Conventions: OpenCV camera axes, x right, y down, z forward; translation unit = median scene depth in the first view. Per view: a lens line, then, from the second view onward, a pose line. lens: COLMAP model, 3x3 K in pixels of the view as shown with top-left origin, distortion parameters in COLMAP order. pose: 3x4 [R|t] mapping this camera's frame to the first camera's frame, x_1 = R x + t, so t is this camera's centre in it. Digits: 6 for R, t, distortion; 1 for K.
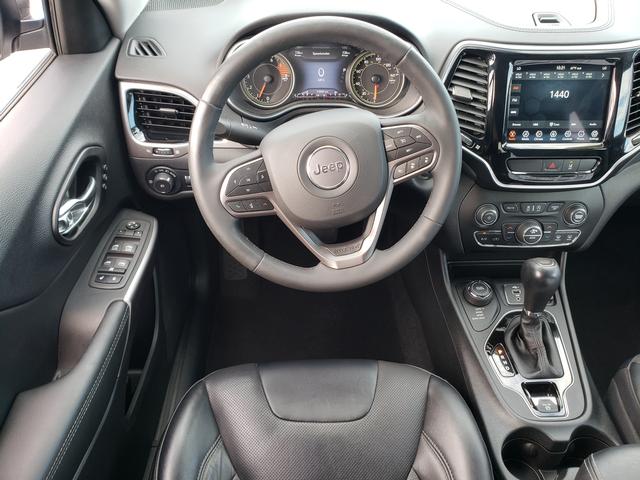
lens RADIAL K [[492.7, 0, 320.9], [0, 492.7, 244.1], [0, 0, 1]] dist [-0.003121, 0.000082]
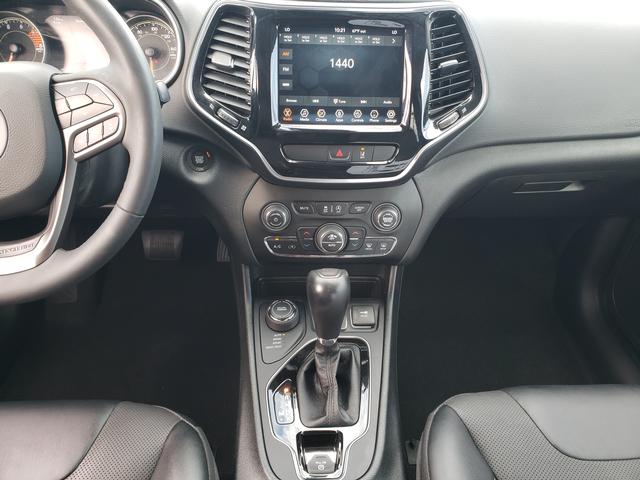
lens RADIAL K [[482.5, 0, 320.0], [0, 482.5, 240.0], [0, 0, 1]] dist [0.001407, -0.002028]
pose [[0.999307, 0.010266, 0.035769, 0.404914], [-0.007680, 0.997396, -0.071708, 0.036968], [-0.036412, 0.071384, 0.996784, 0.228170]]
